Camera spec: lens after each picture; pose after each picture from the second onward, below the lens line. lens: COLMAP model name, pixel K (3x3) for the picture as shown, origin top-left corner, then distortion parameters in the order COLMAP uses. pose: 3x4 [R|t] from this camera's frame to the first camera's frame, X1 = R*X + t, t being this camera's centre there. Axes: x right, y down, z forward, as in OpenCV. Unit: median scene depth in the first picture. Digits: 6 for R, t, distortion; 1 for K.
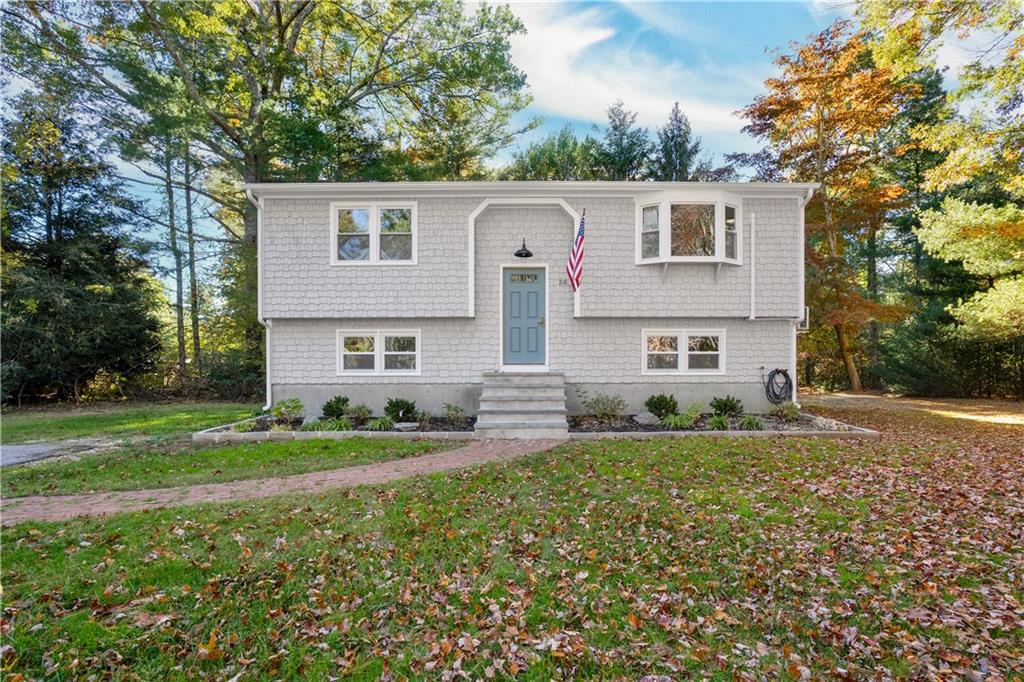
lens RADIAL K [[472.1, 0, 520.4], [0, 472.1, 342.5], [0, 0, 1]] dist [-0.021169, 0.014119]
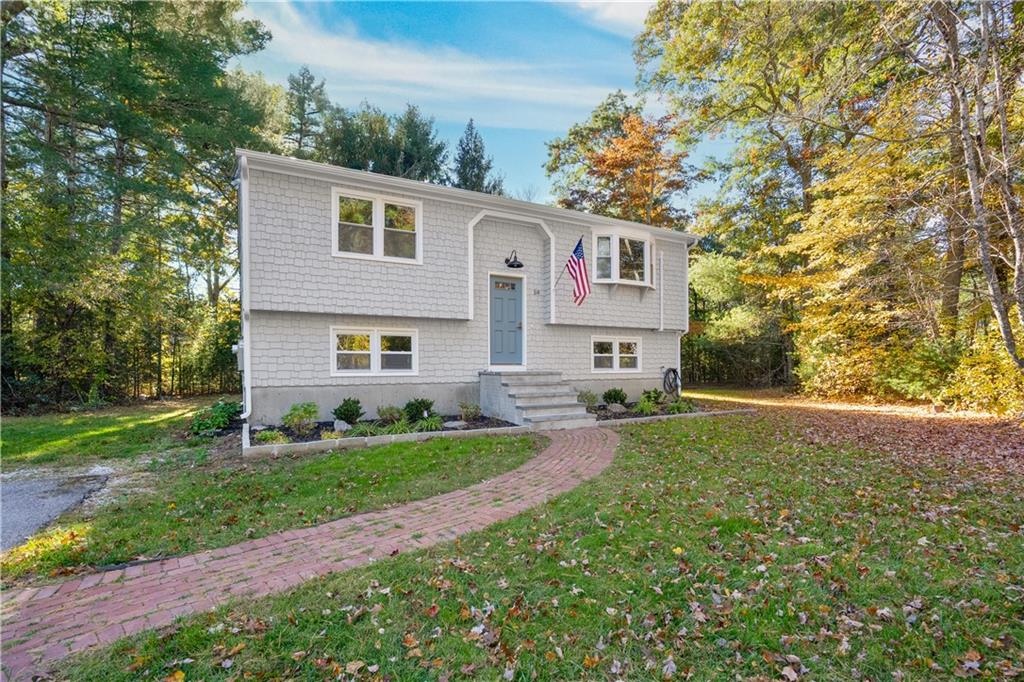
lens RADIAL K [[472.1, 0, 520.4], [0, 472.1, 342.5], [0, 0, 1]] dist [-0.021169, 0.014119]
pose [[0.876919, 0.024229, 0.480027, -0.503663], [-0.025386, 0.999669, -0.004082, -0.001214], [-0.479967, -0.008607, 0.877244, 0.019762]]
